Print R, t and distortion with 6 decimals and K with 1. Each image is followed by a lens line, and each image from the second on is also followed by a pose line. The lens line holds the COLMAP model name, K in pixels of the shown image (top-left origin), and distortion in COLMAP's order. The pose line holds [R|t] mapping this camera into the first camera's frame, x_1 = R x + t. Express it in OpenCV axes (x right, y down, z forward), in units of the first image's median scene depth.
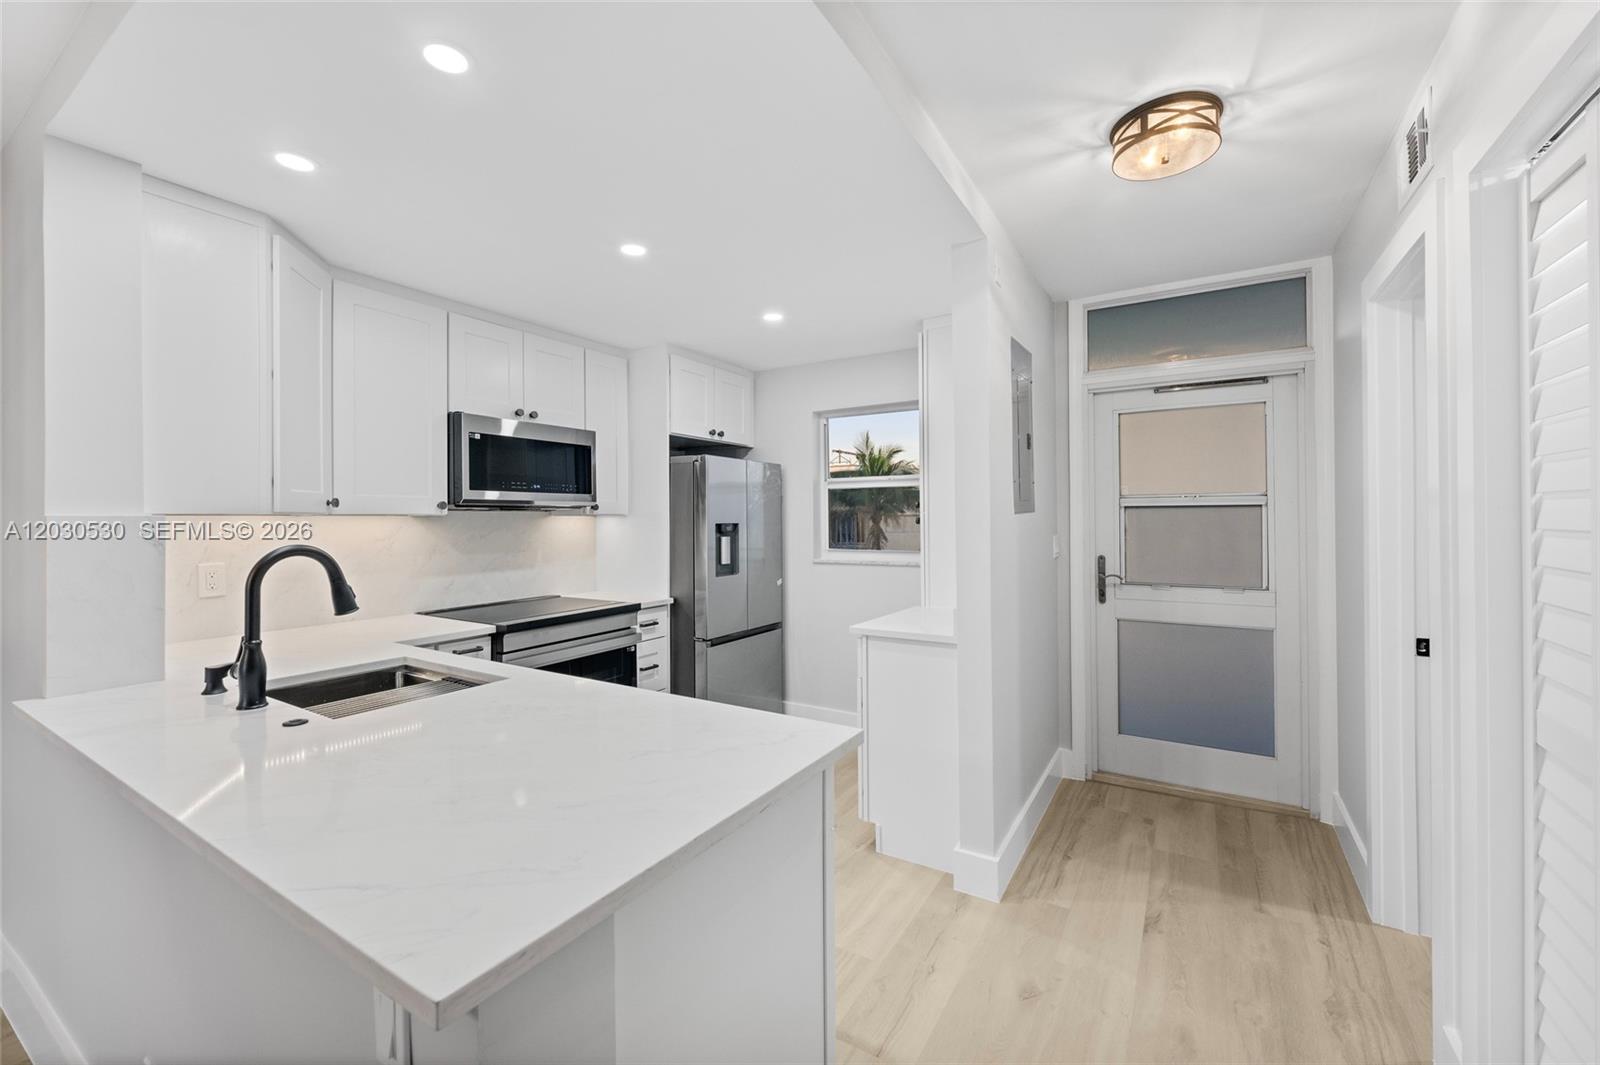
lens RADIAL K [[647.5, 0, 788.9], [0, 647.5, 516.6], [0, 0, 1]] dist [-0.001870, 0.000108]
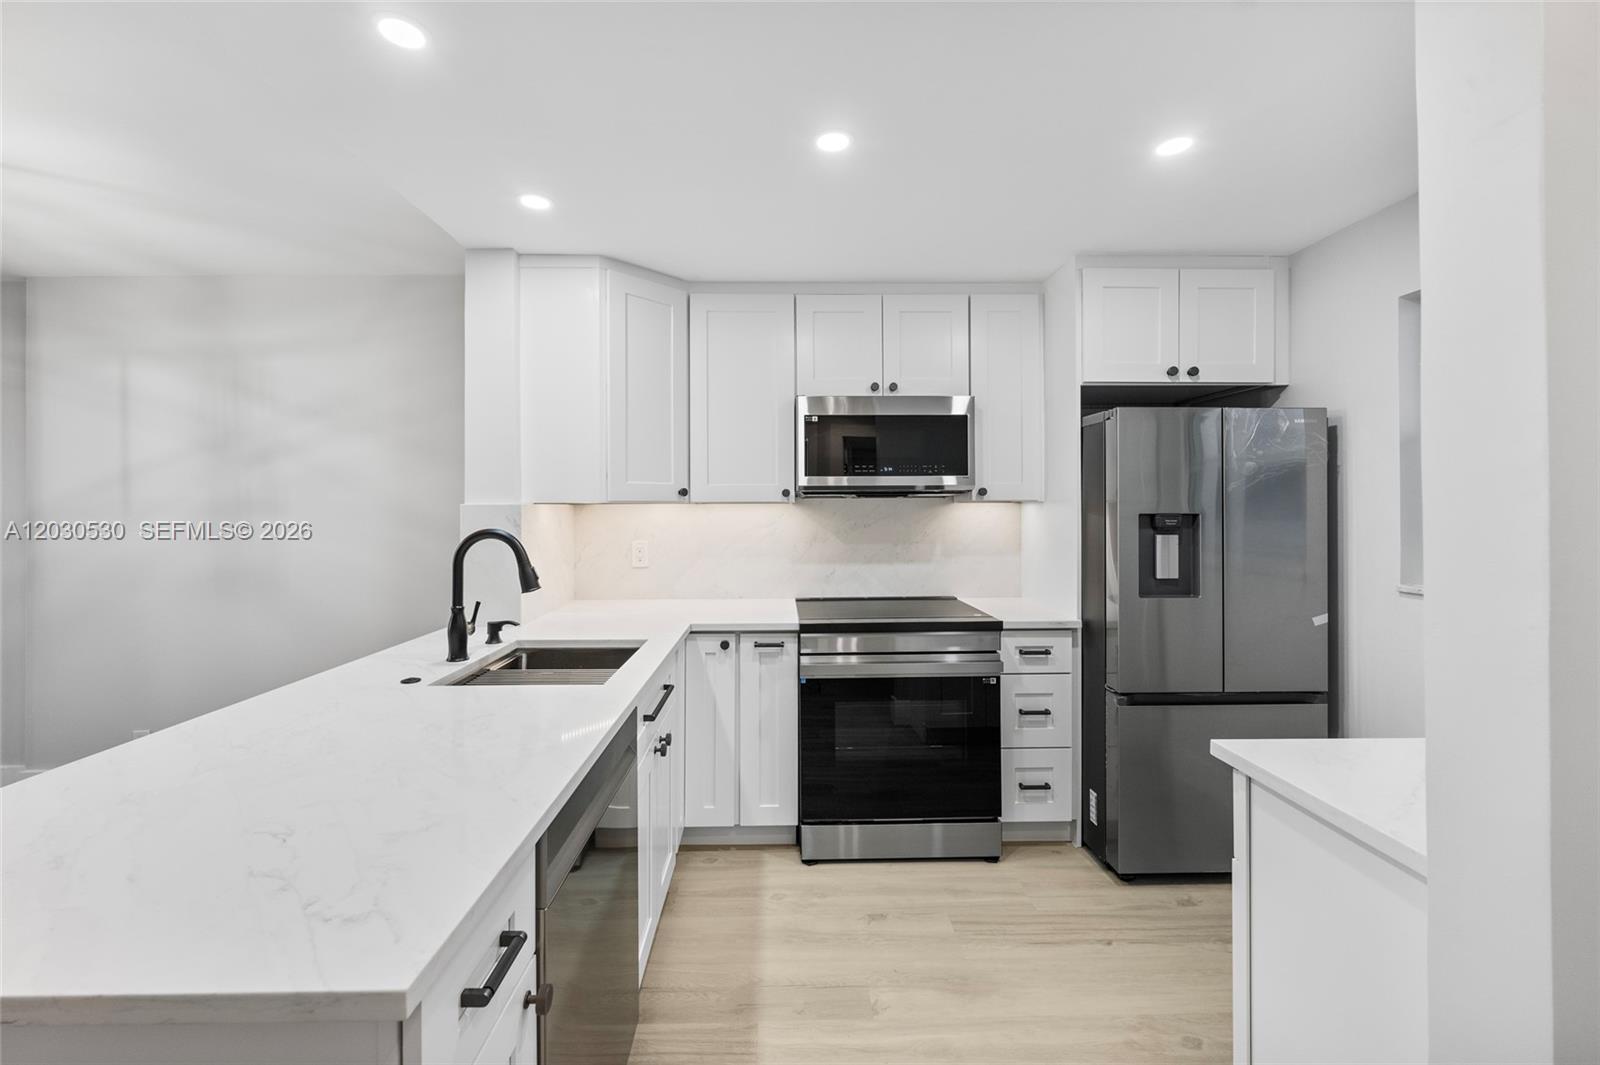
lens RADIAL K [[647.3, 0, 789.1], [0, 647.3, 507.2], [0, 0, 1]] dist [-0.000077, 0.000155]
pose [[0.545972, 0.000216, -0.837803, 0.270057], [0.003528, 0.999991, 0.002557, 0.002094], [0.837796, -0.004352, 0.545966, 0.424773]]
